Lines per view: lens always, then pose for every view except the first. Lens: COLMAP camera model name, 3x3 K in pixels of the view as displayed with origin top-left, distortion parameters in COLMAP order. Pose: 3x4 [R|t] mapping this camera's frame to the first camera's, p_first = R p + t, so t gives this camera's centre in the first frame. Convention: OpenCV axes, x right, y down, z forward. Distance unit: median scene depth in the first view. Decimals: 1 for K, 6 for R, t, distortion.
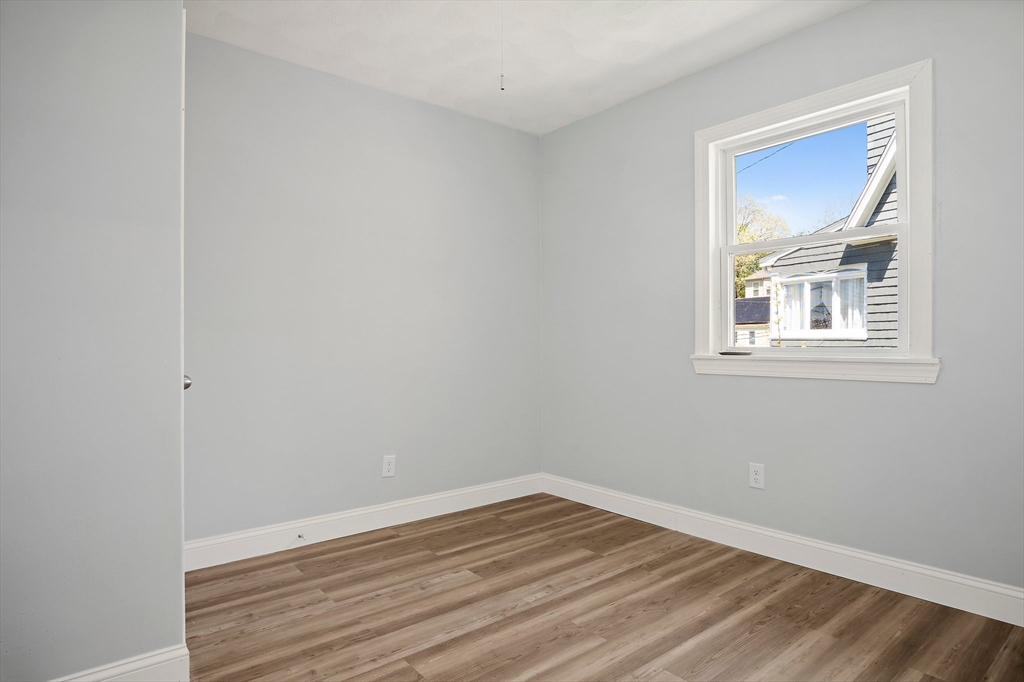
lens RADIAL K [[563.6, 0, 512.8], [0, 563.6, 343.7], [0, 0, 1]] dist [-0.032112, 0.007588]
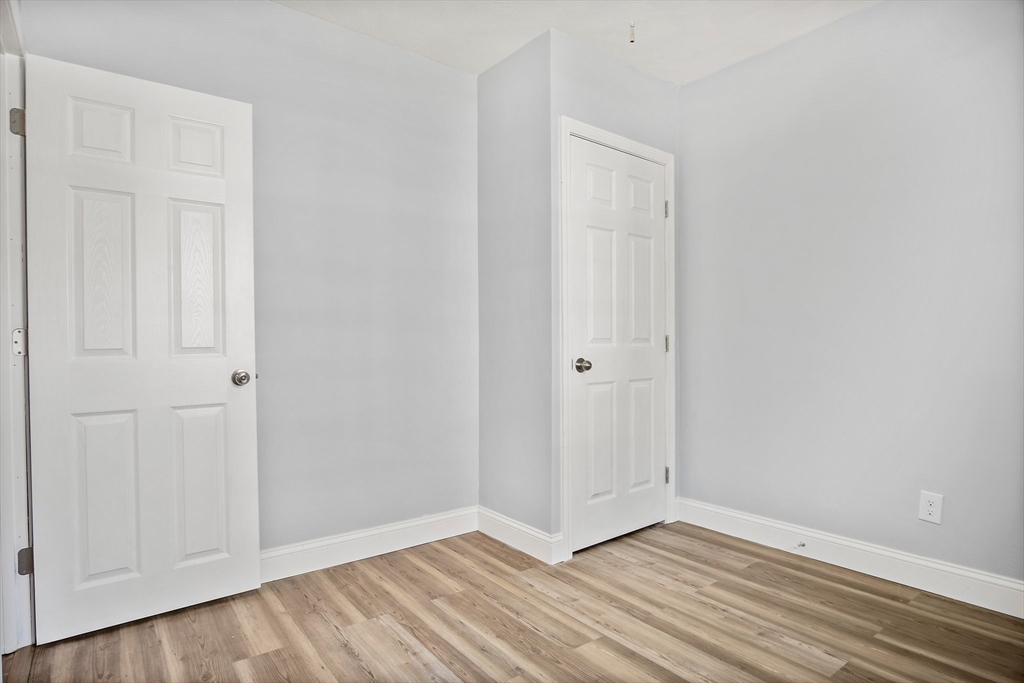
lens RADIAL K [[558.3, 0, 513.6], [0, 558.3, 342.2], [0, 0, 1]] dist [-0.030109, 0.006489]
pose [[-0.021836, 0.004977, -0.999749, 0.580724], [0.005017, 0.999976, 0.004868, 0.003581], [0.999749, -0.004910, -0.021860, 0.585975]]
